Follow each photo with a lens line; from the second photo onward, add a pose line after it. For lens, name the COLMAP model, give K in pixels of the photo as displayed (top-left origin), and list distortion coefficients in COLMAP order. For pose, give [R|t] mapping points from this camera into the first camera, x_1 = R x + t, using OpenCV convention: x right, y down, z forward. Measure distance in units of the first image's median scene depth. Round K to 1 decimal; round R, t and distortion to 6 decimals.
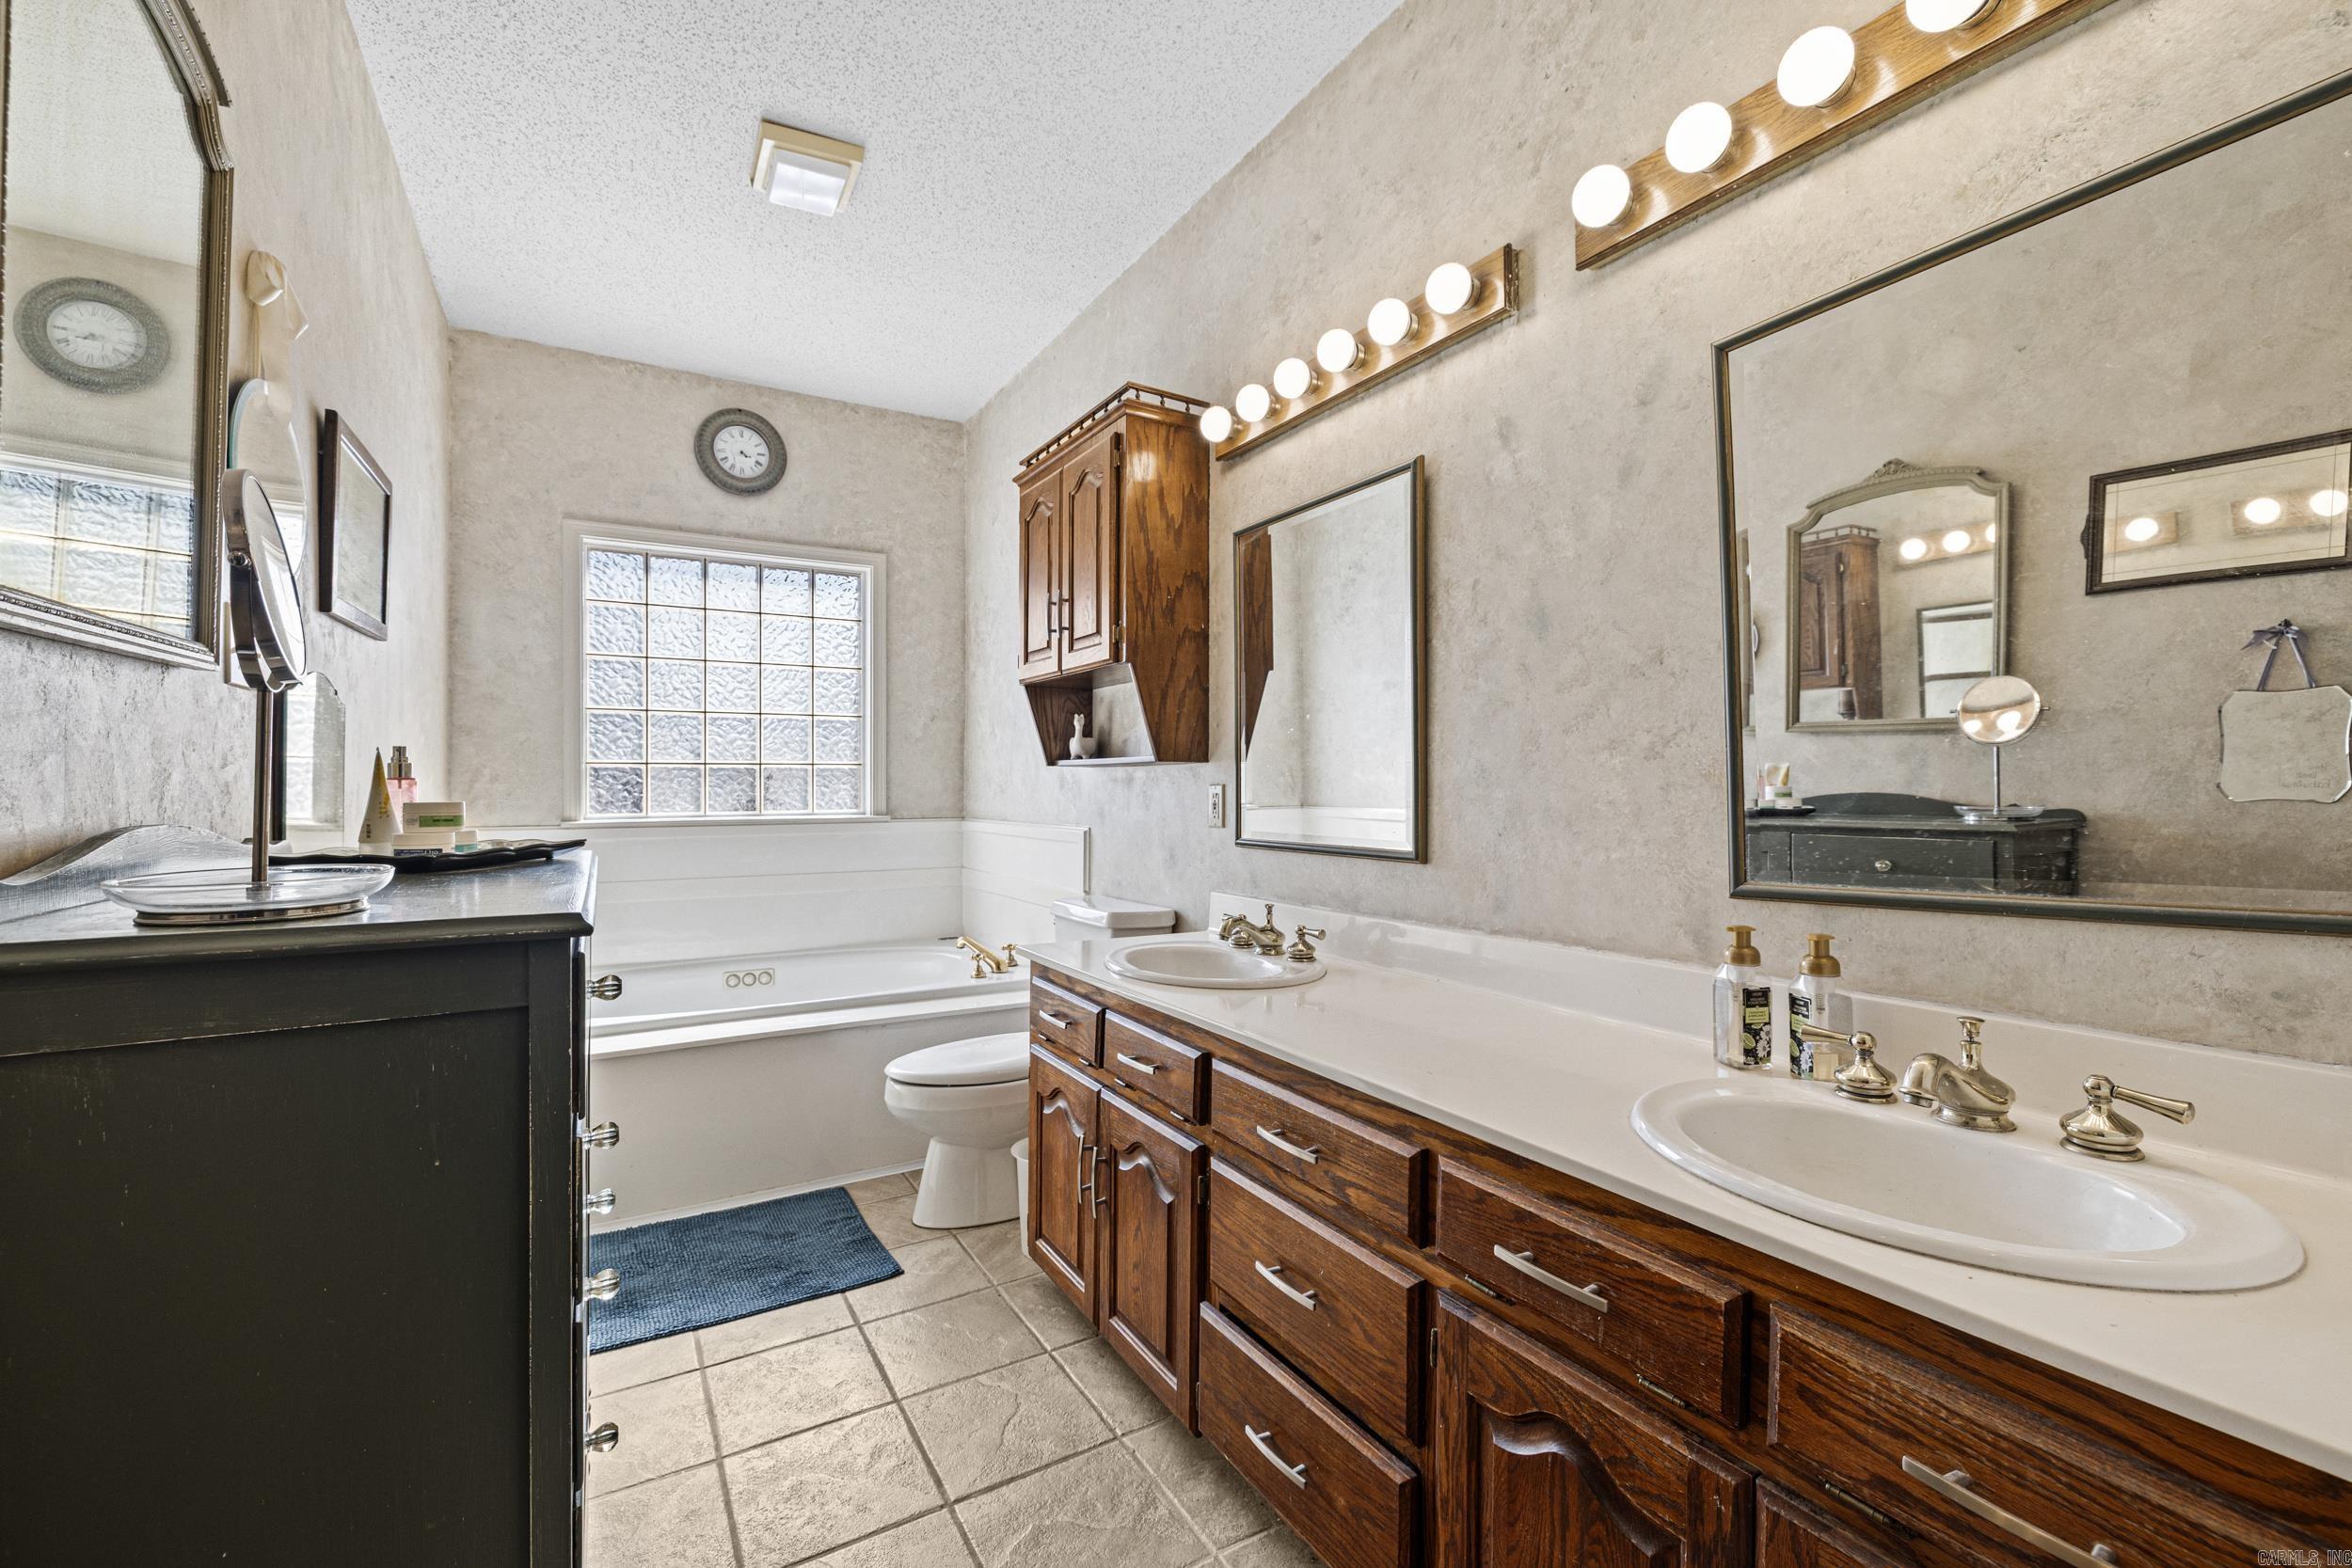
lens RADIAL K [[991.0, 0, 1165.7], [0, 991.0, 796.6], [0, 0, 1]] dist [-0.001647, -0.000507]
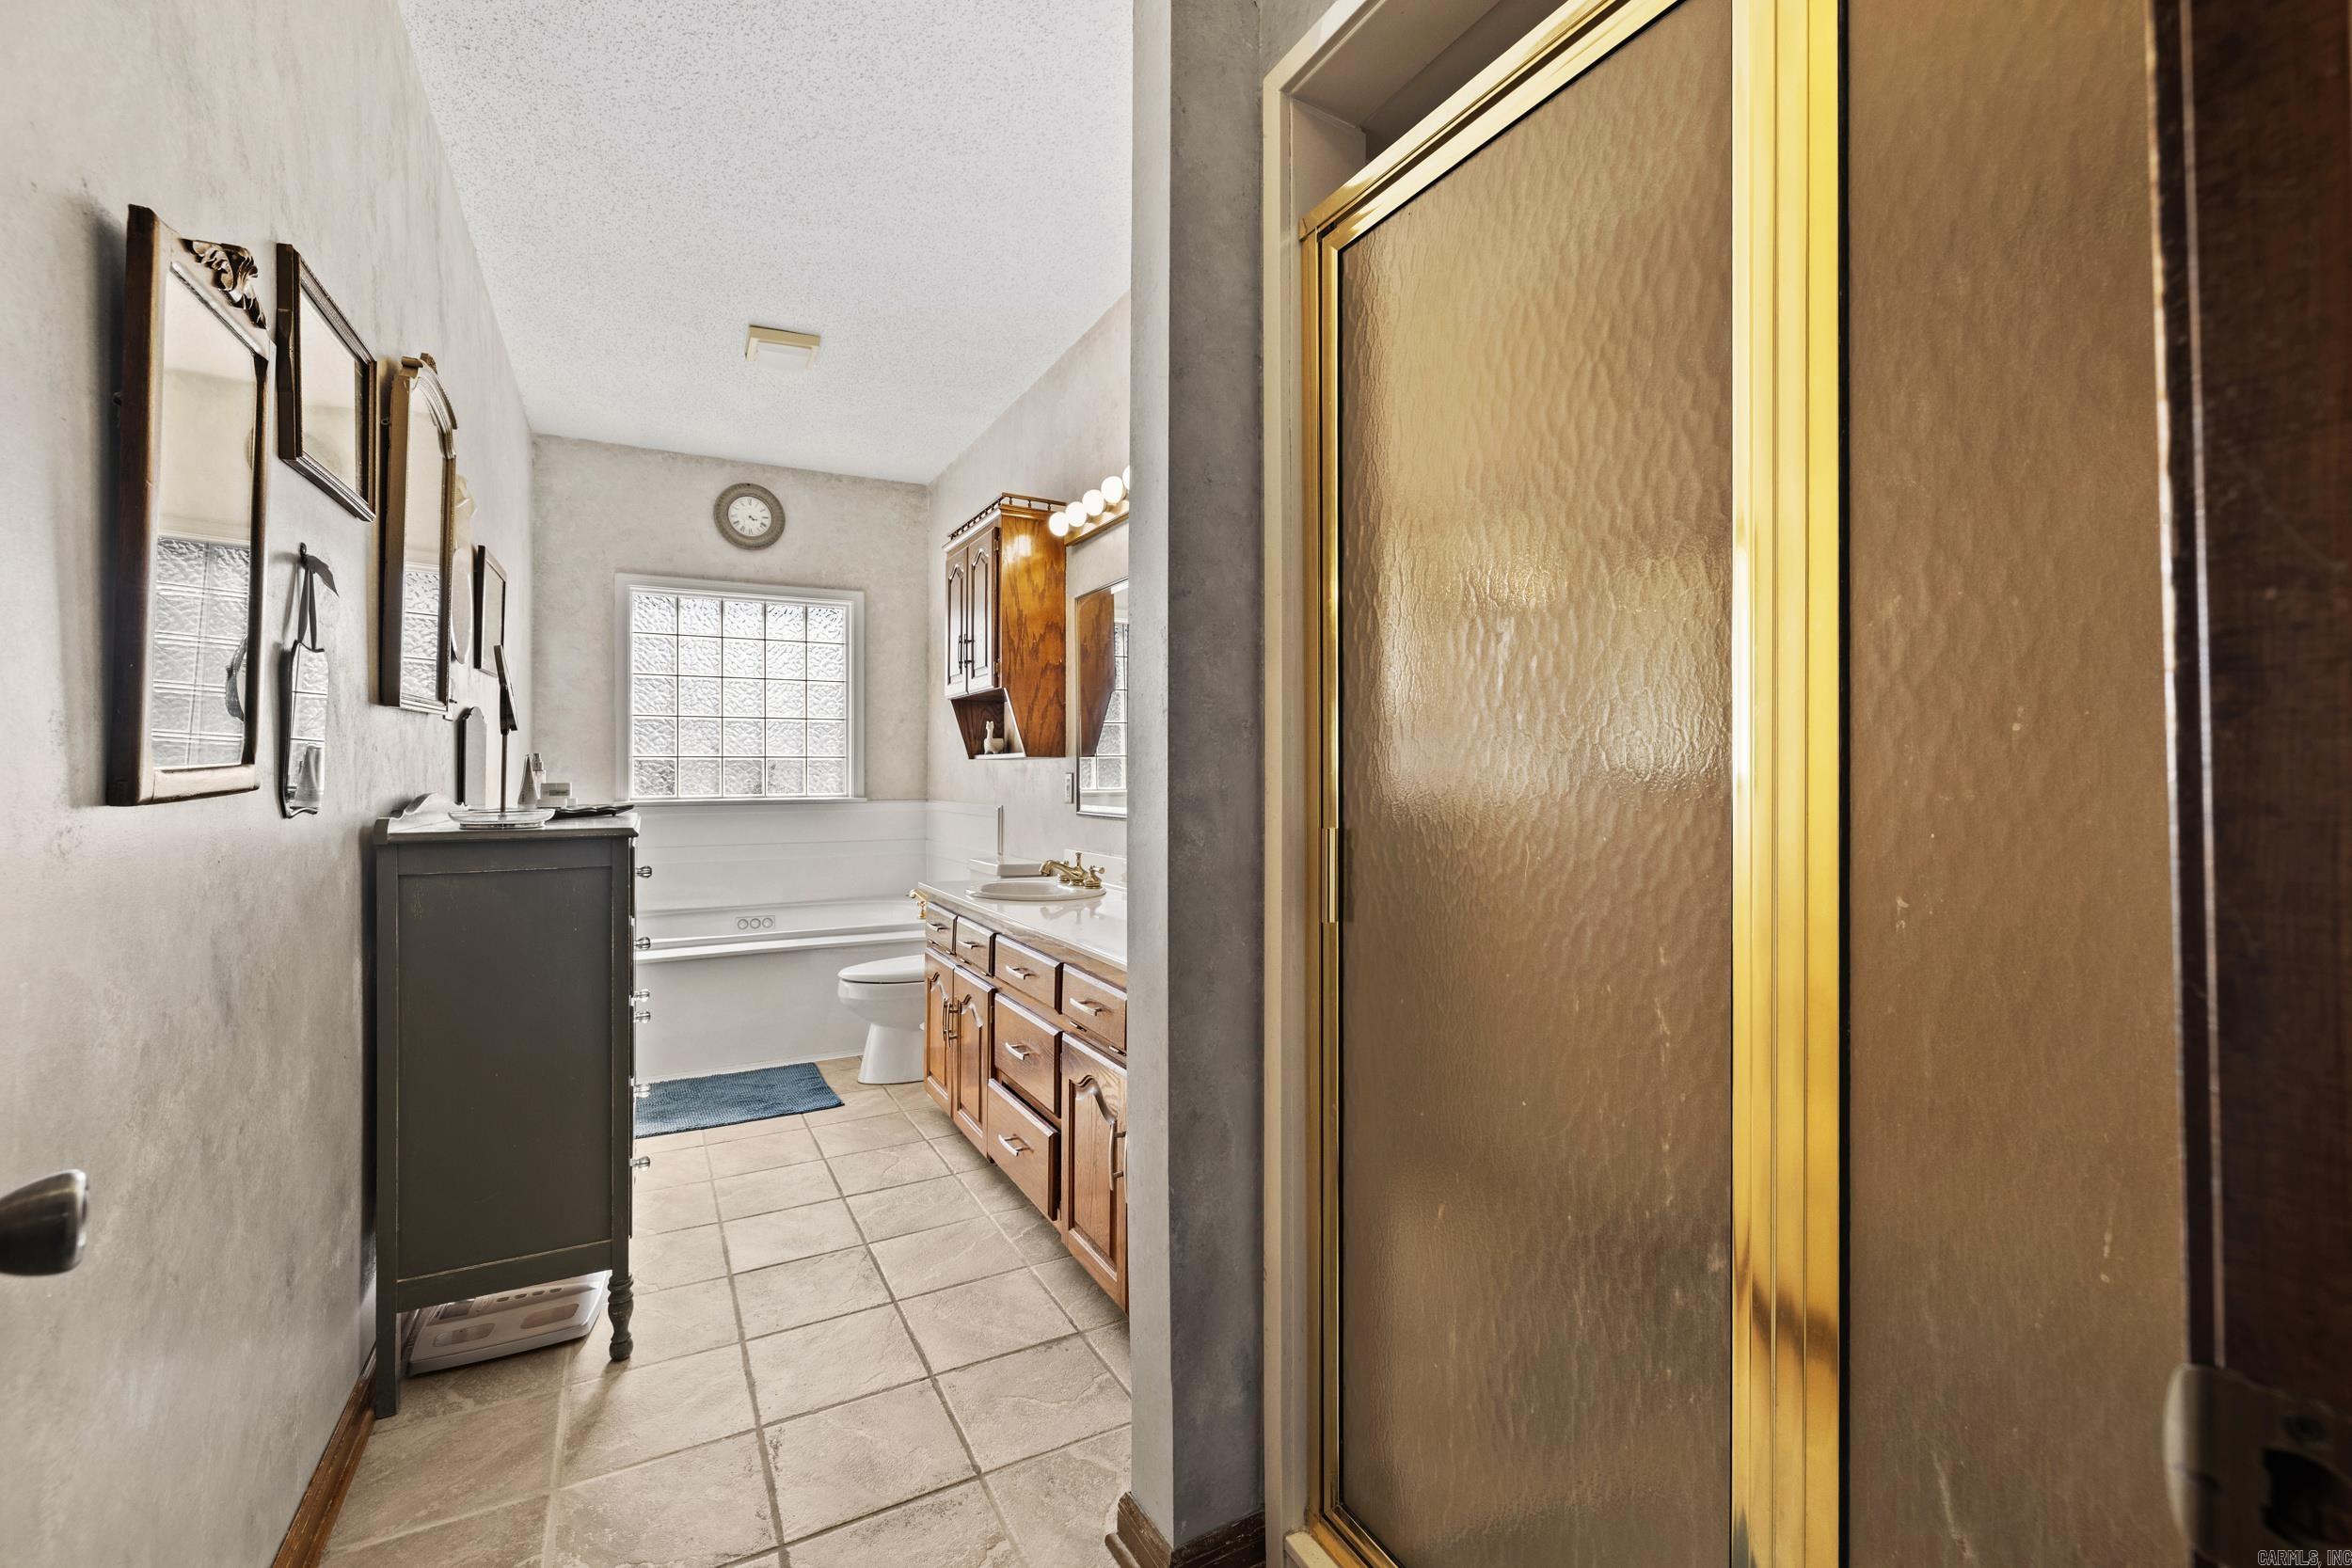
lens RADIAL K [[1017.6, 0, 1176.0], [0, 1017.6, 784.0], [0, 0, 1]] dist [-0.000132, 0.000101]
pose [[0.999330, 0.000386, -0.036608, 0.224967], [-0.000436, 0.999999, -0.001340, 0.004691], [0.036608, 0.001355, 0.999329, -0.391807]]
